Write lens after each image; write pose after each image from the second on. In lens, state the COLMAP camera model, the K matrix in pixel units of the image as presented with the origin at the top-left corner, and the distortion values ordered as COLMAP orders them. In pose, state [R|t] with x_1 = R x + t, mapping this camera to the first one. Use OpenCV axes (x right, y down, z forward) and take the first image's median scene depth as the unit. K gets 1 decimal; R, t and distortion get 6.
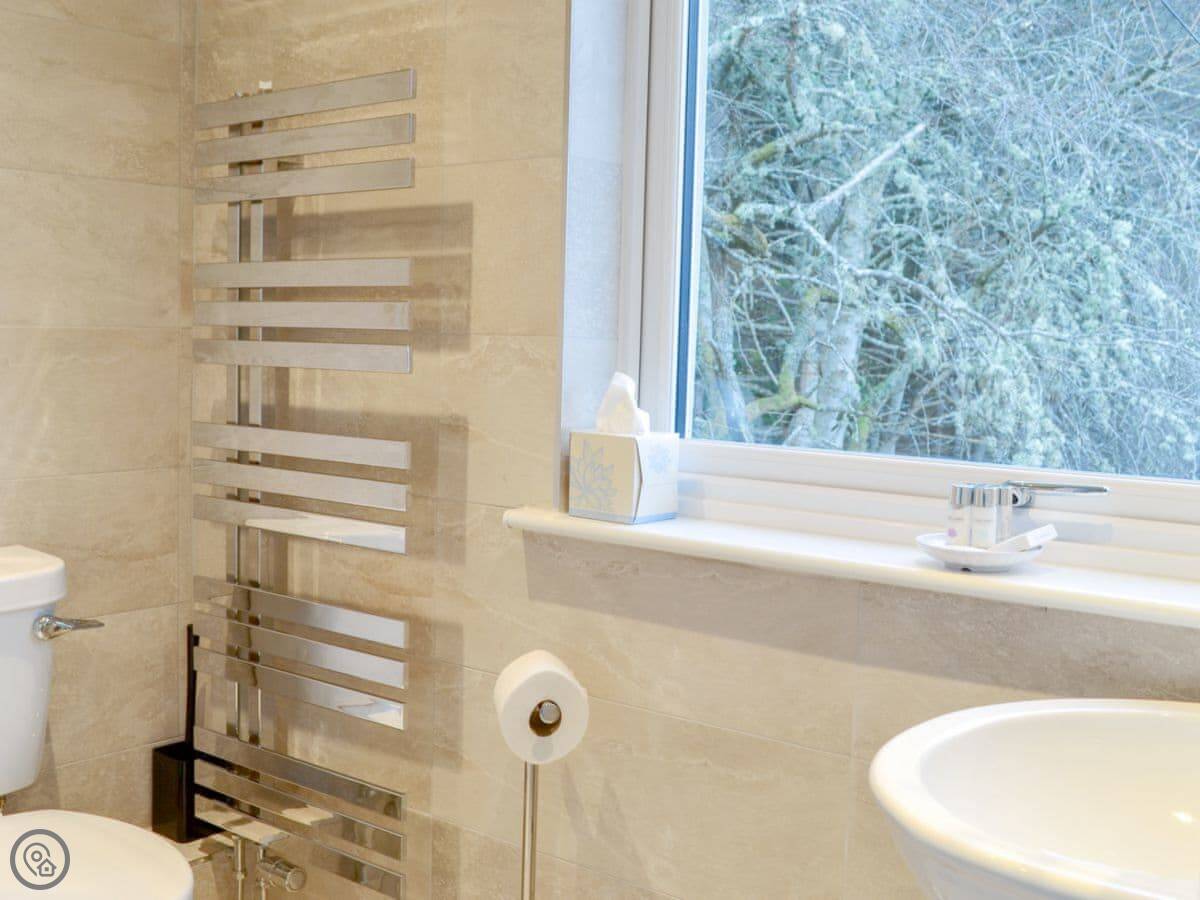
lens RADIAL K [[1163.4, 0, 600.0], [0, 1163.4, 450.0], [0, 0, 1]] dist [-0.069559, -0.006447]
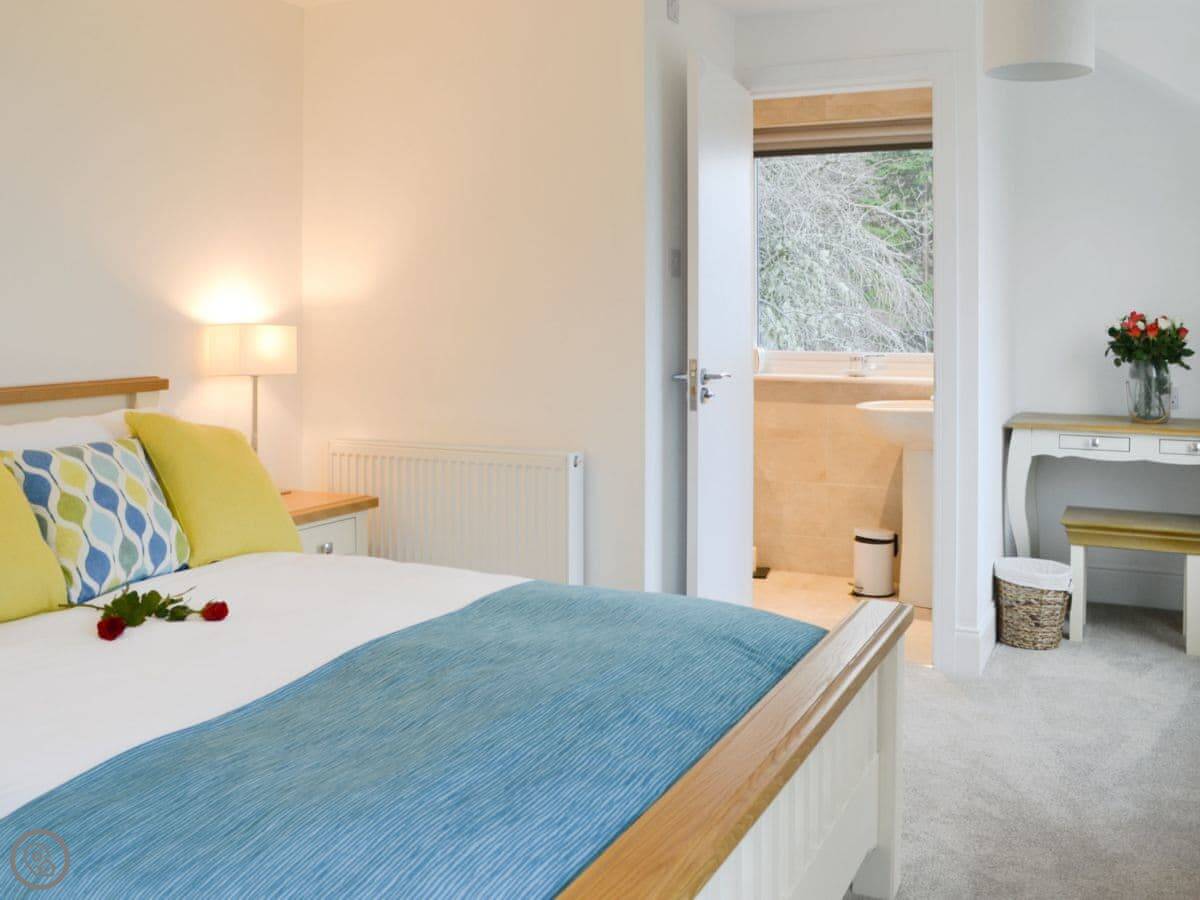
lens RADIAL K [[1163.4, 0, 600.0], [0, 1163.4, 450.0], [0, 0, 1]] dist [-0.069559, -0.006447]
pose [[0.954193, -0.064490, 0.292159, -0.483109], [0.057857, 0.997834, 0.031294, 0.049355], [-0.293545, -0.012957, 0.955857, -0.735613]]
